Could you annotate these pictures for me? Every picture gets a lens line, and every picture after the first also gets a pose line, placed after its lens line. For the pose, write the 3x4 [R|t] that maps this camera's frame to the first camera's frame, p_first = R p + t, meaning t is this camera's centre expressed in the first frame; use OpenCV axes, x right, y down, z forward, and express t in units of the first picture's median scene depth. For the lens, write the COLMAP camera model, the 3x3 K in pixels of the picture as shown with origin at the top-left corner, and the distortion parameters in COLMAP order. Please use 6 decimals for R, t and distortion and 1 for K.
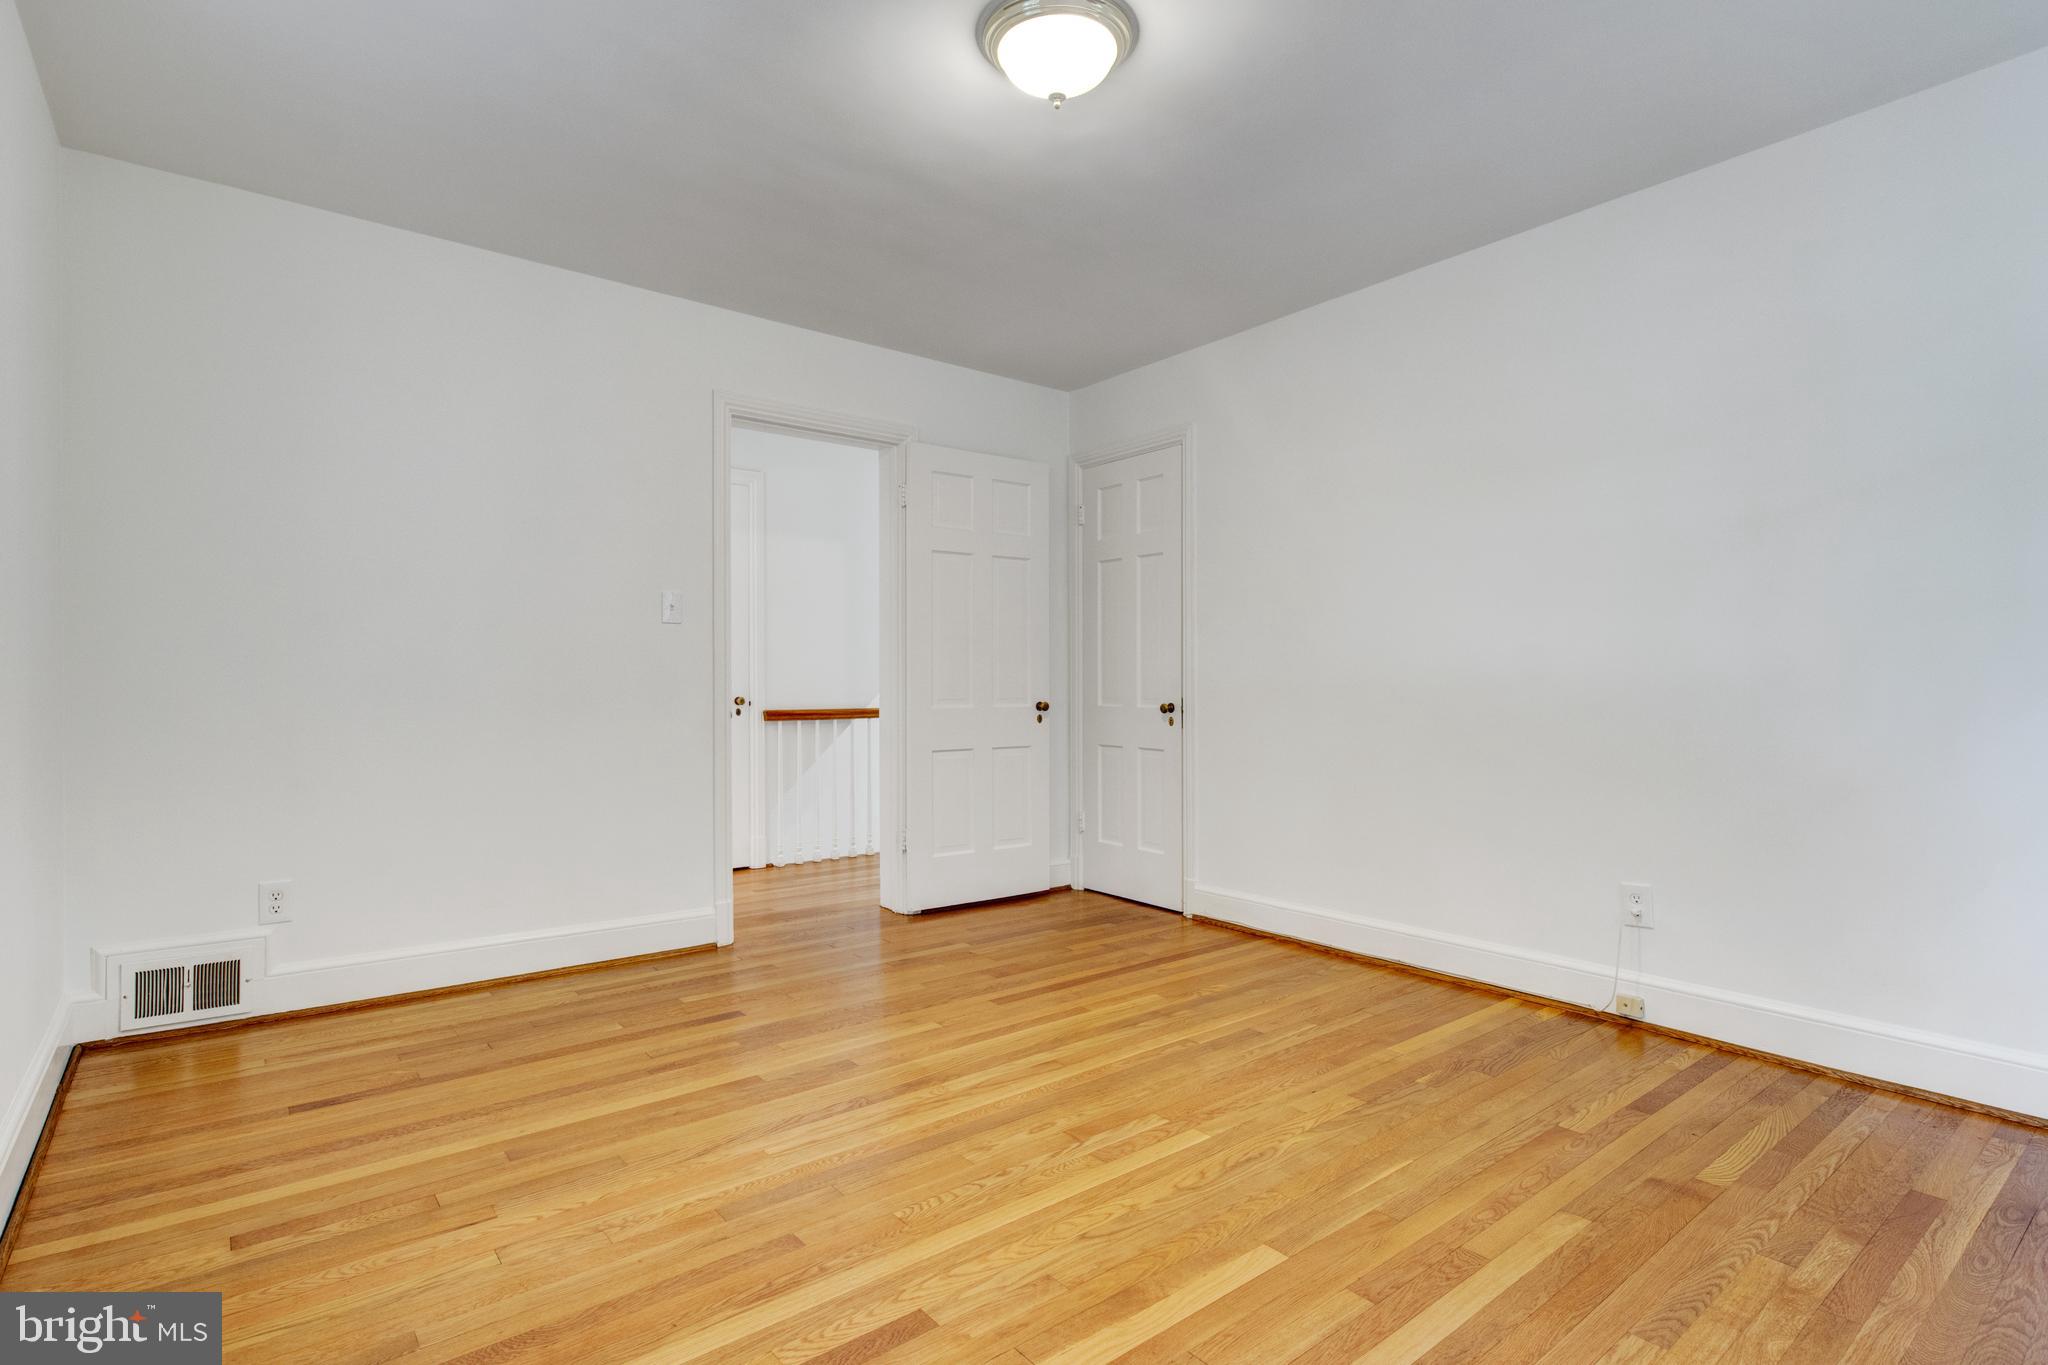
lens RADIAL K [[1000.4, 0, 1023.7], [0, 1000.4, 684.9], [0, 0, 1]] dist [0.002224, 0.000017]
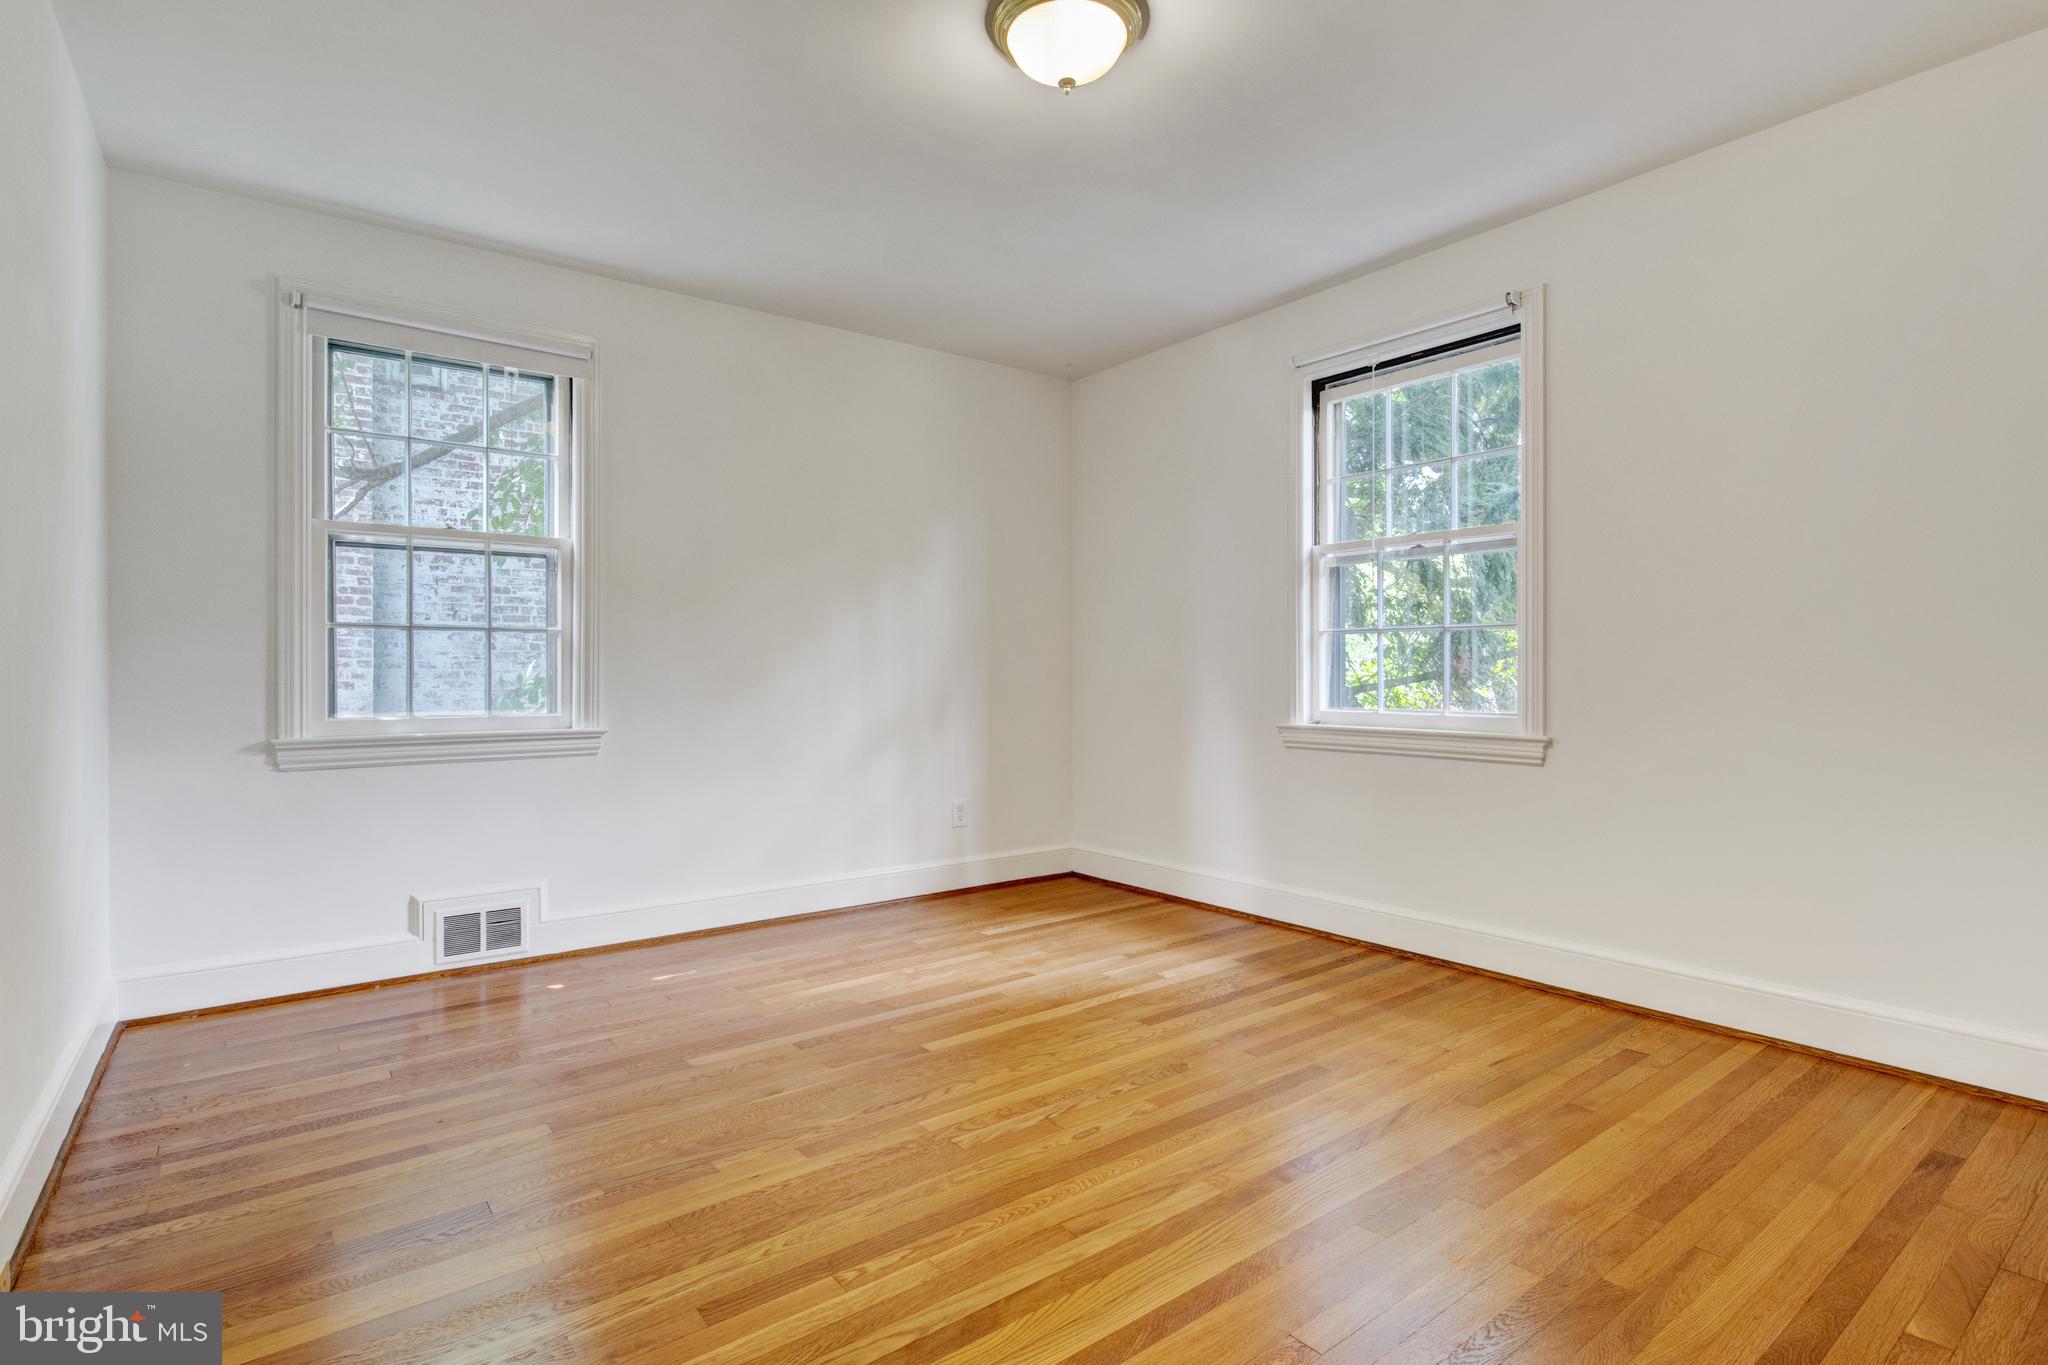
lens RADIAL K [[1000.4, 0, 1021.1], [0, 1000.4, 677.2], [0, 0, 1]] dist [0.002224, 0.000017]
pose [[-0.999777, 0.008046, 0.019503, 0.059990], [0.008065, 0.999967, 0.000921, 0.002578], [-0.019495, 0.001078, -0.999809, 2.002457]]
